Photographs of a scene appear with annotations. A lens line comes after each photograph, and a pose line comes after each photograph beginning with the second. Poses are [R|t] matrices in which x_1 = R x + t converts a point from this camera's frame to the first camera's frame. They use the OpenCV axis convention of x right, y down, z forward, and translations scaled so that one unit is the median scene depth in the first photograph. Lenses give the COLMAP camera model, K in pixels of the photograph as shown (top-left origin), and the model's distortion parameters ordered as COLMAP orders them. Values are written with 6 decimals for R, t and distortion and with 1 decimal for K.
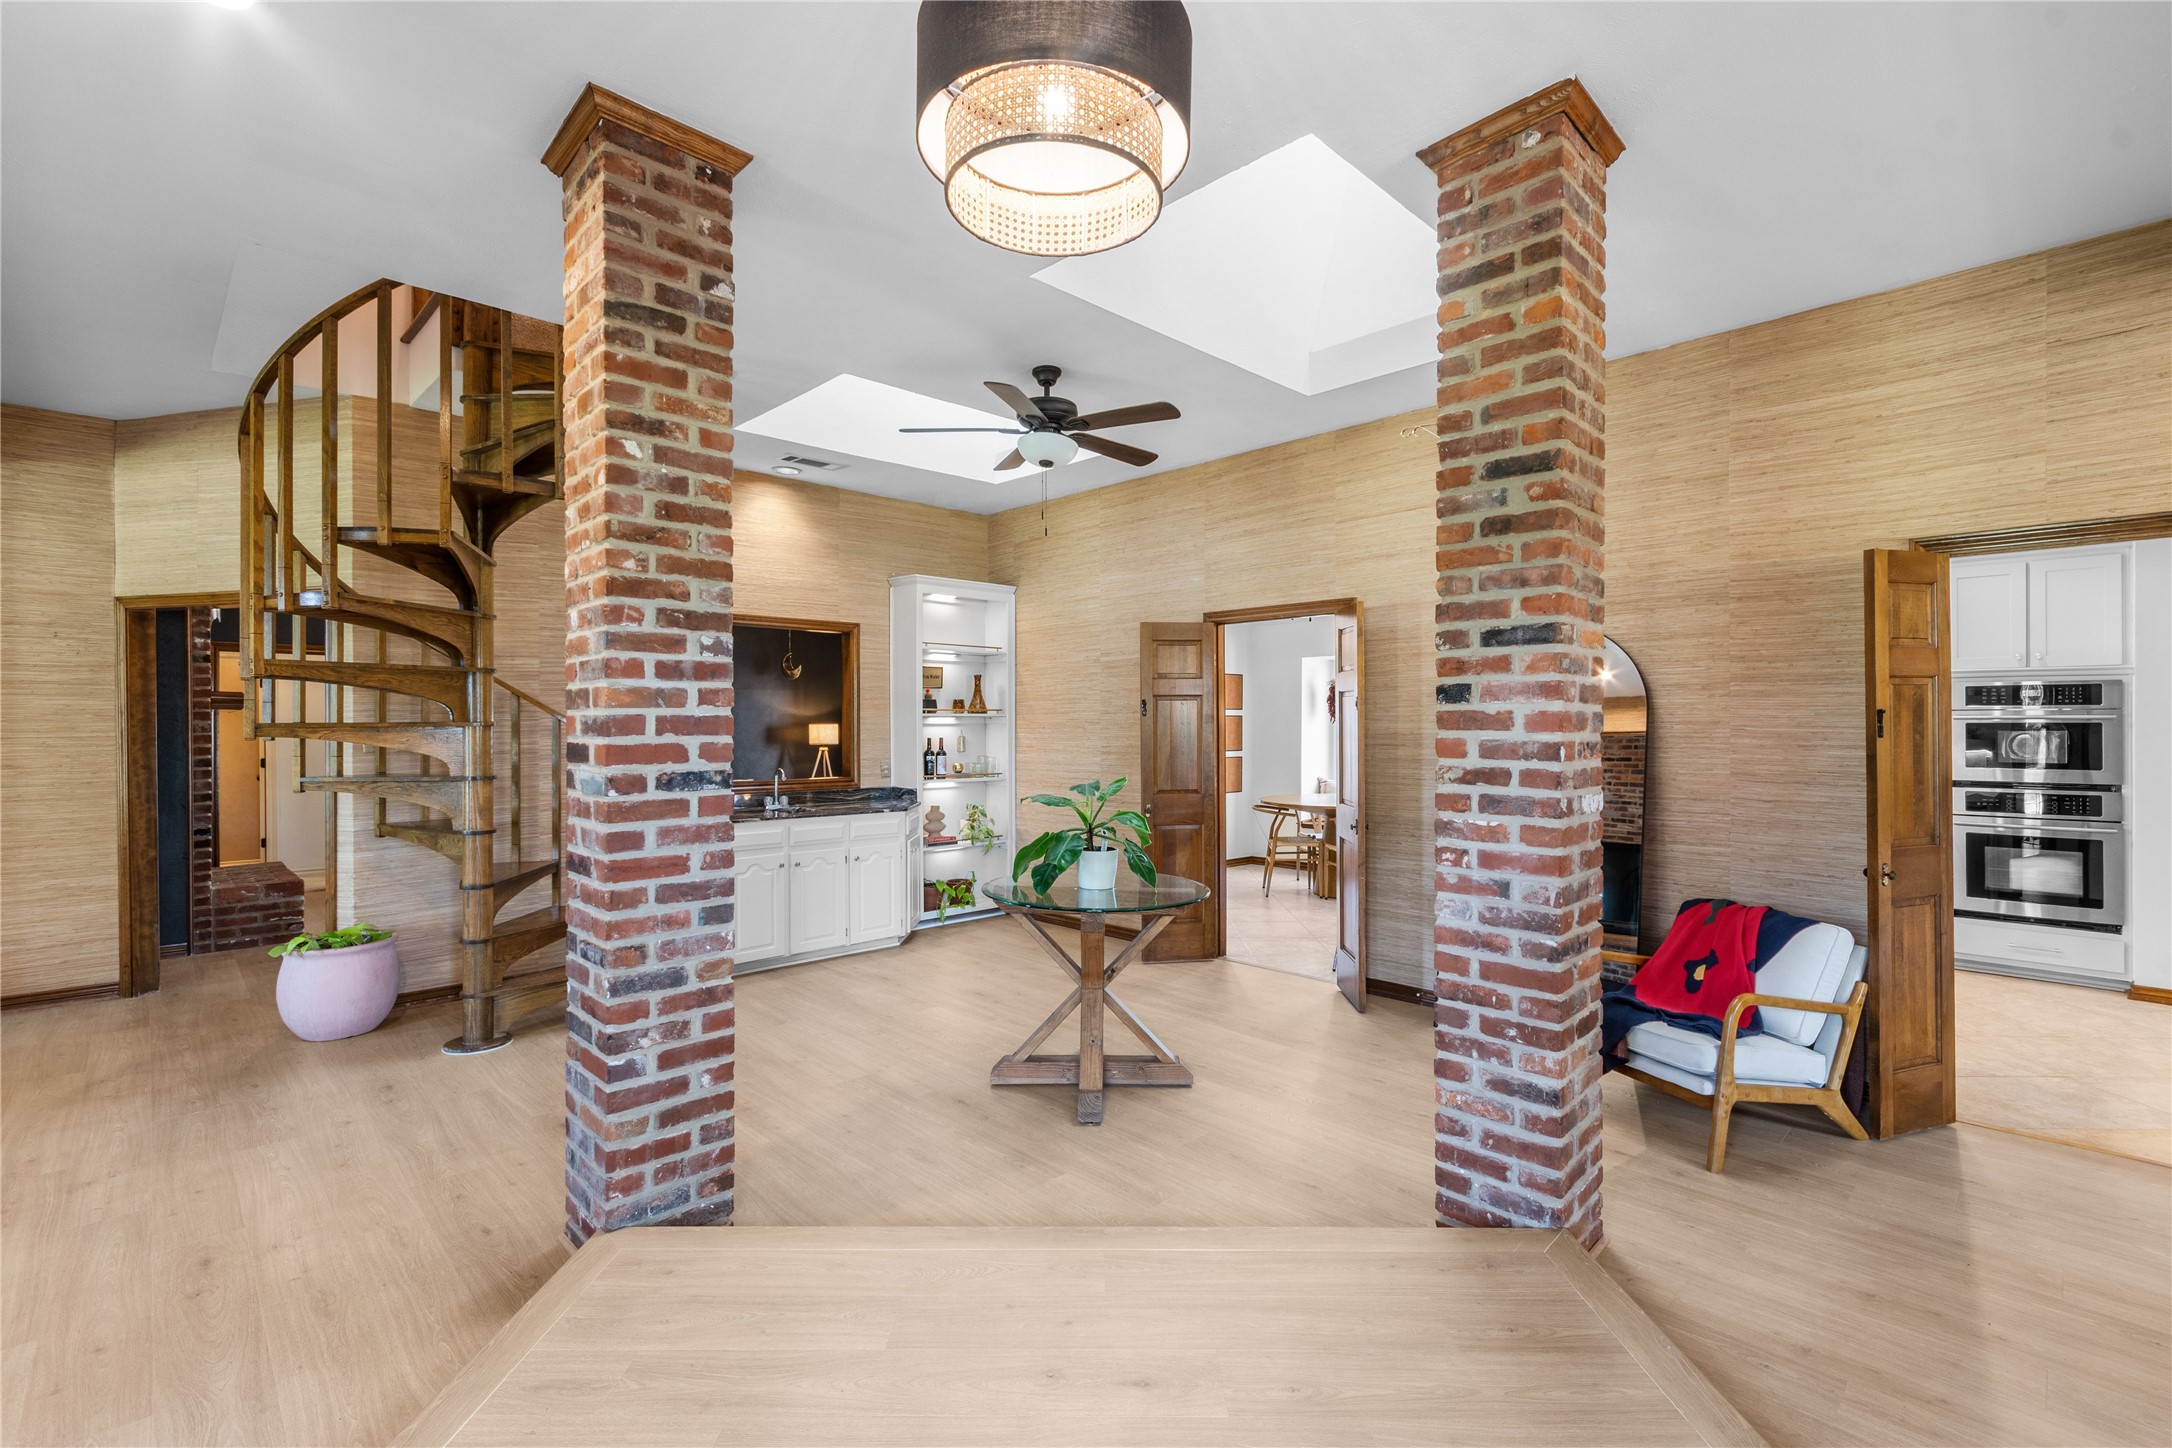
lens RADIAL K [[953.7, 0, 1094.0], [0, 953.7, 719.9], [0, 0, 1]] dist [0.001350, 0.000849]
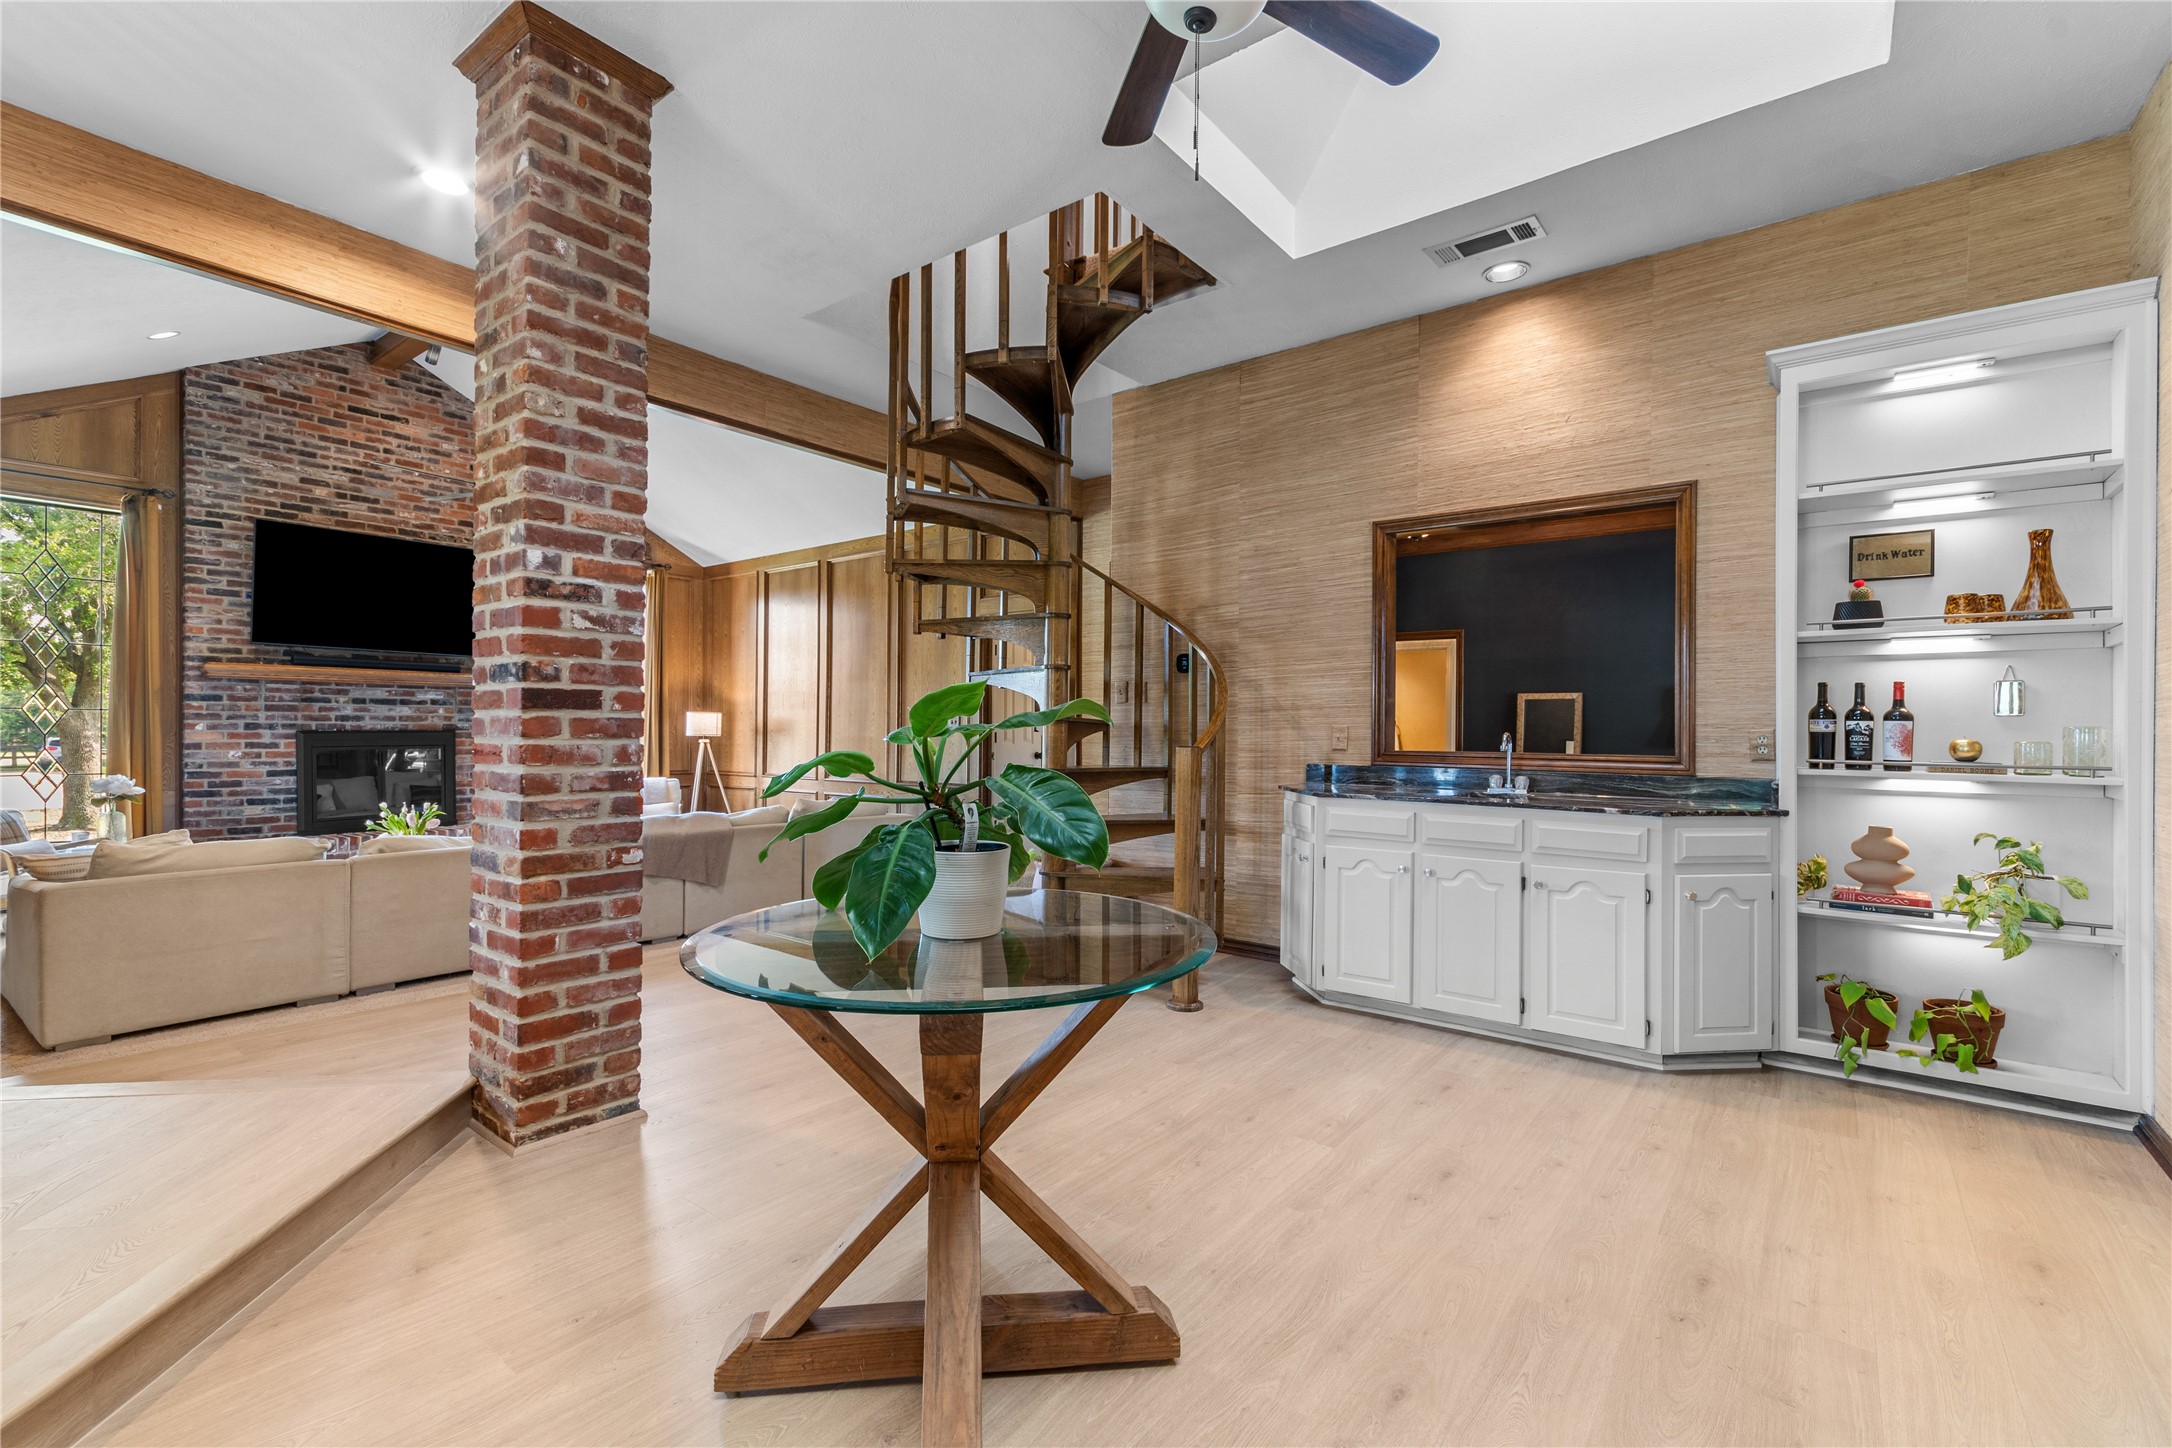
lens RADIAL K [[953.7, 0, 1094.2], [0, 953.7, 735.1], [0, 0, 1]] dist [0.001350, 0.000849]
pose [[0.135807, 0.005761, -0.990719, 0.250060], [-0.006468, 0.999967, 0.004928, 0.045695], [0.990714, 0.005738, 0.135840, 0.562102]]
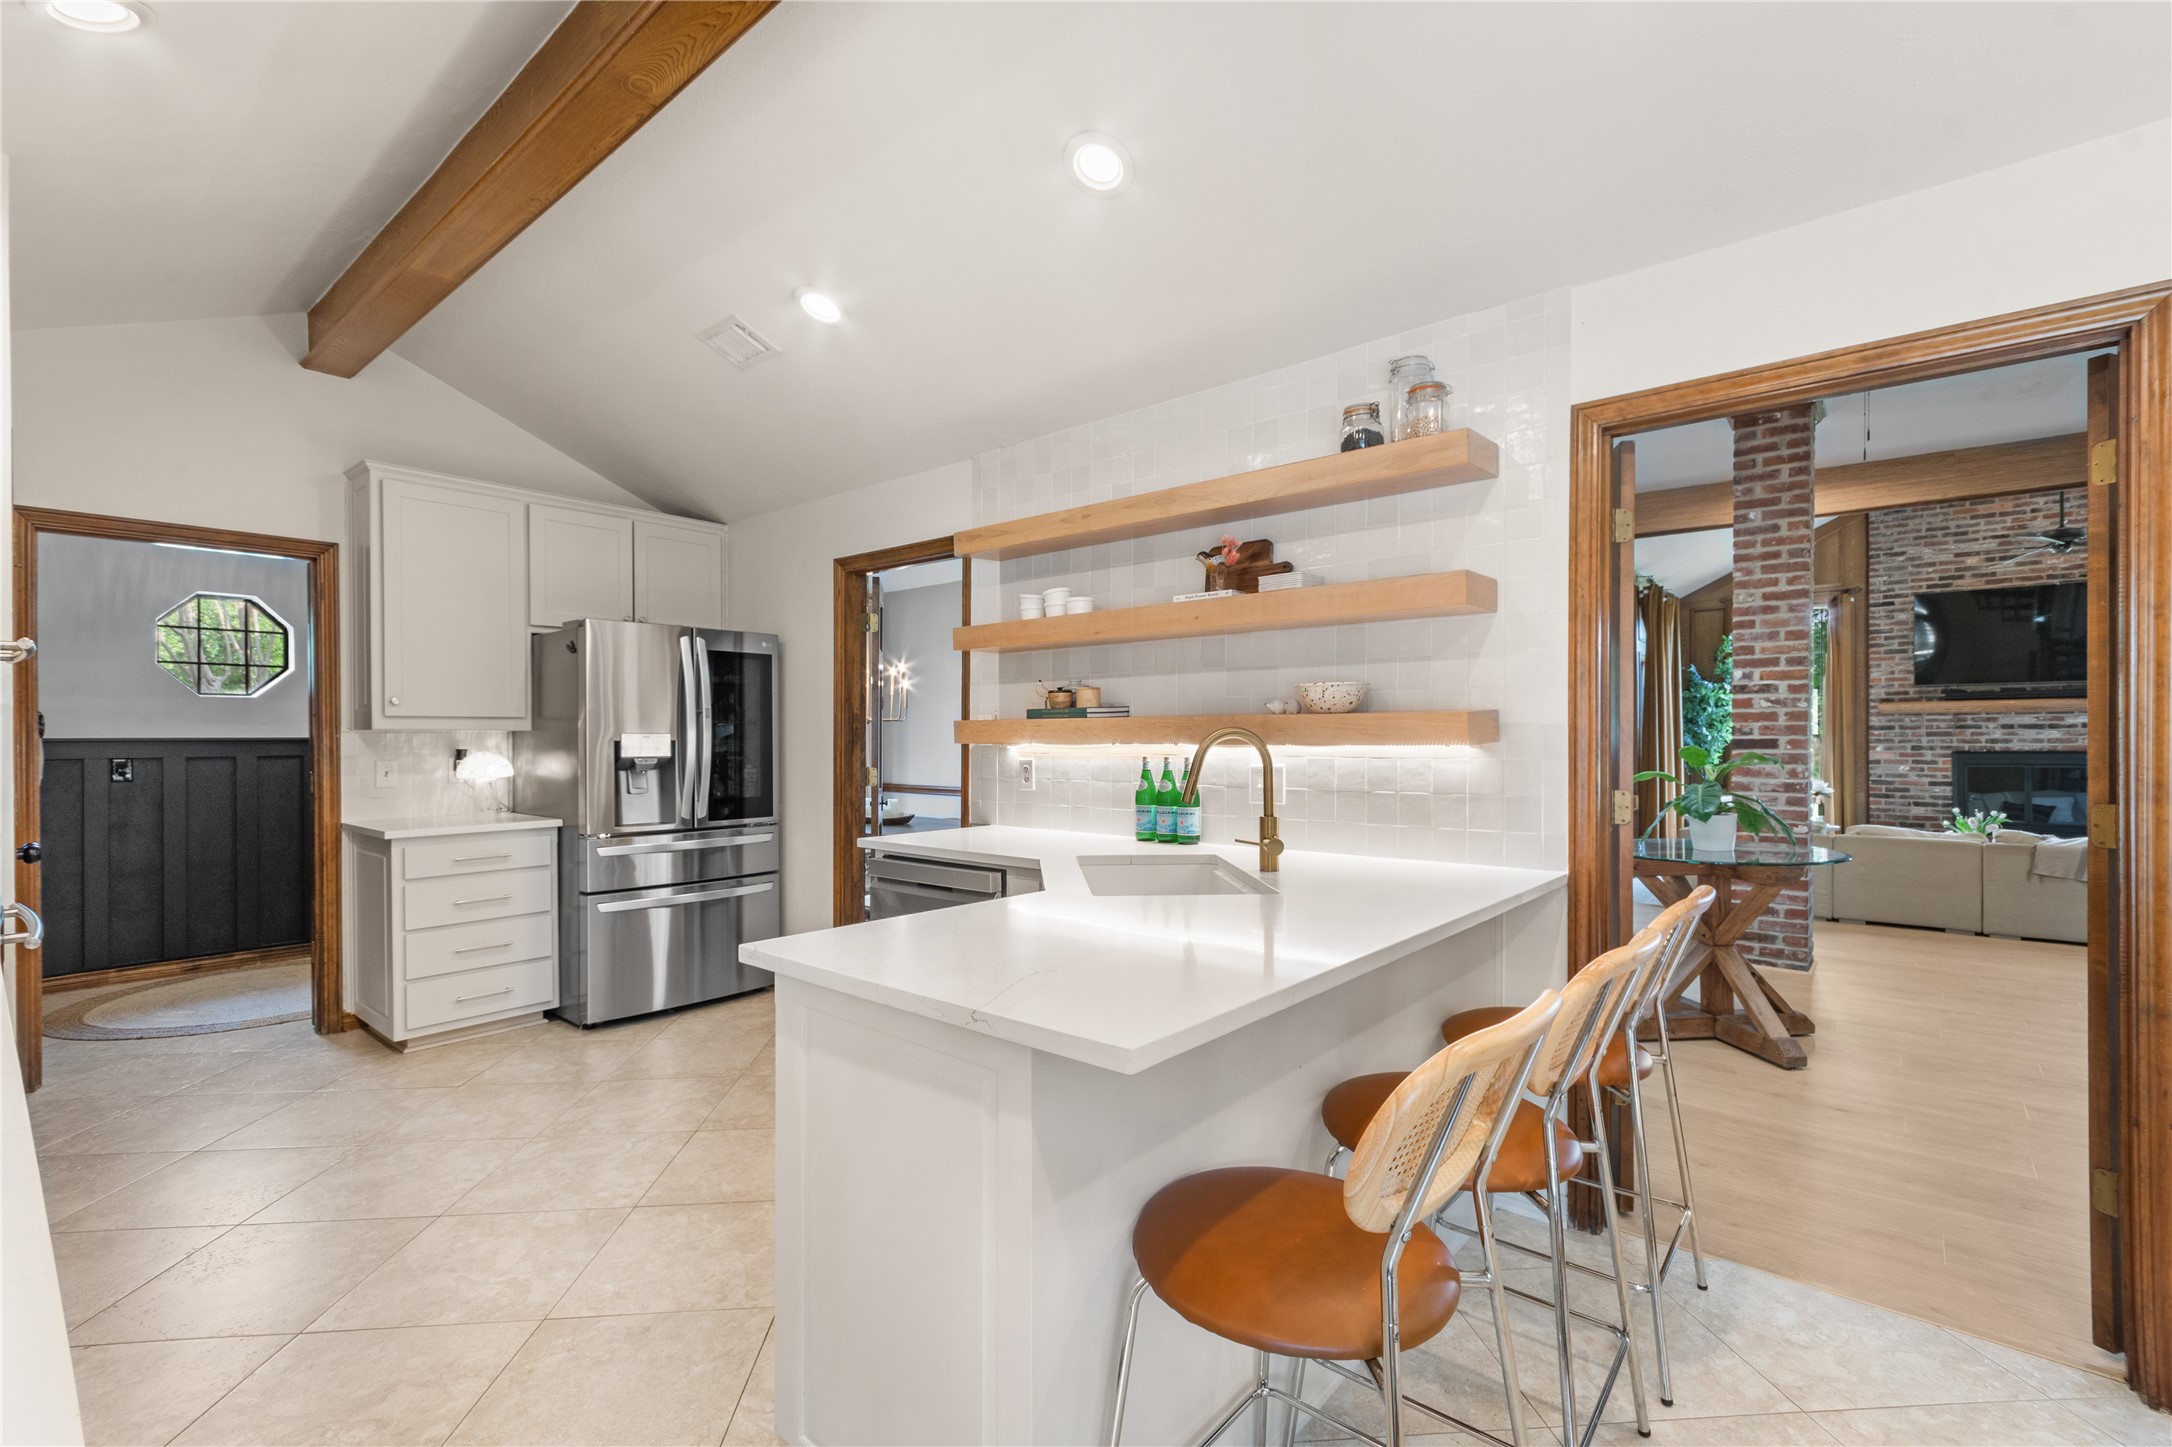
lens RADIAL K [[953.7, 0, 1073.9], [0, 953.7, 738.0], [0, 0, 1]] dist [0.001350, 0.000849]
pose [[-0.997404, 0.003671, -0.071911, 0.439663], [0.003719, 0.999993, -0.000542, 0.027775], [0.071908, -0.000808, -0.997411, 1.137176]]
